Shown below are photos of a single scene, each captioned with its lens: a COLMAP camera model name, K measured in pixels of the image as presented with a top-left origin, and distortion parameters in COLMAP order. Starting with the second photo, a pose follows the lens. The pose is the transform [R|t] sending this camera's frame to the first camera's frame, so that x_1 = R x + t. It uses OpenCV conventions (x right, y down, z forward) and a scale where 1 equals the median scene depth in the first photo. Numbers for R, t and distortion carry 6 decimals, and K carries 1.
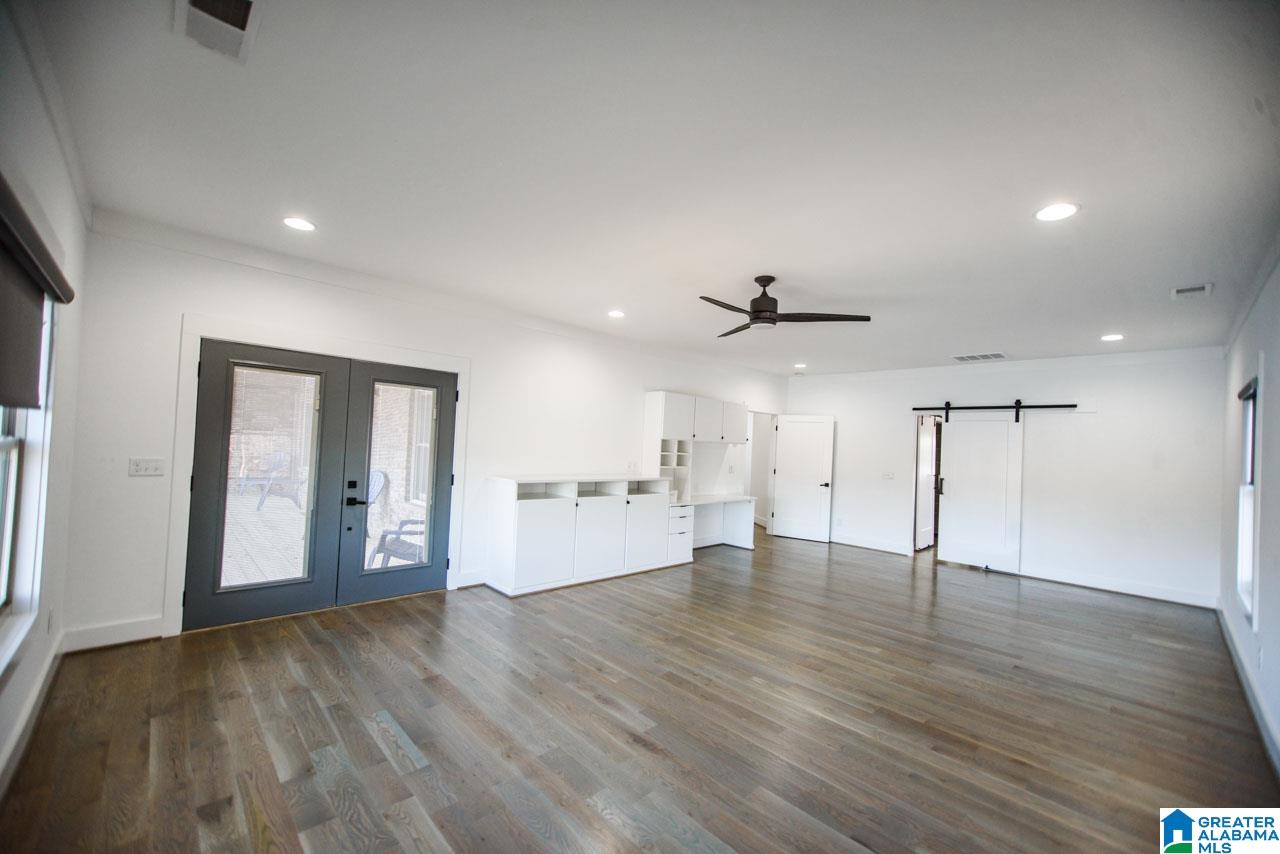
lens RADIAL K [[514.7, 0, 639.9], [0, 514.7, 432.2], [0, 0, 1]] dist [-0.000383, 0.002305]
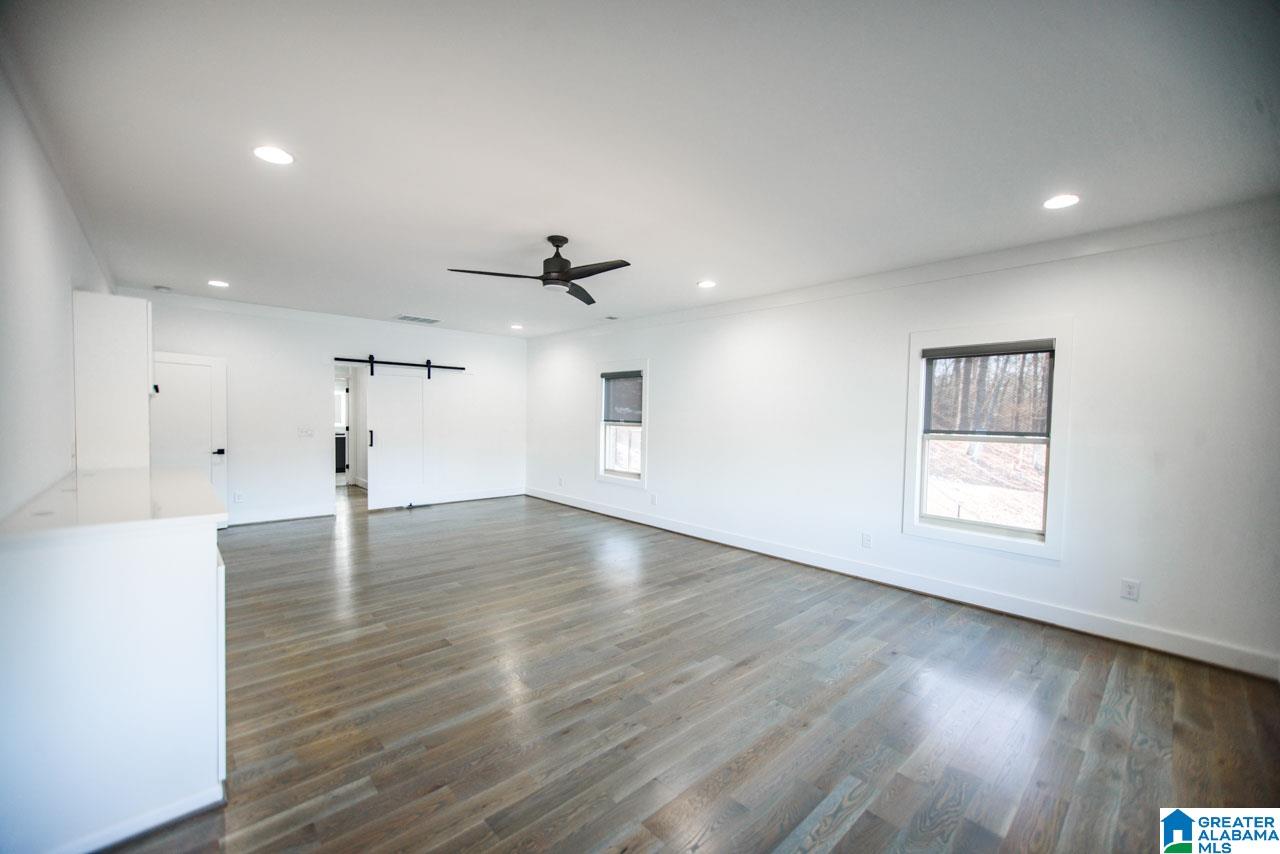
lens RADIAL K [[514.7, 0, 639.1], [0, 514.7, 432.1], [0, 0, 1]] dist [-0.000383, 0.002305]
pose [[0.009946, -0.078733, 0.996846, -0.886642], [-0.039886, 0.996071, 0.079070, -0.019840], [-0.999155, -0.040546, 0.006767, 0.961392]]
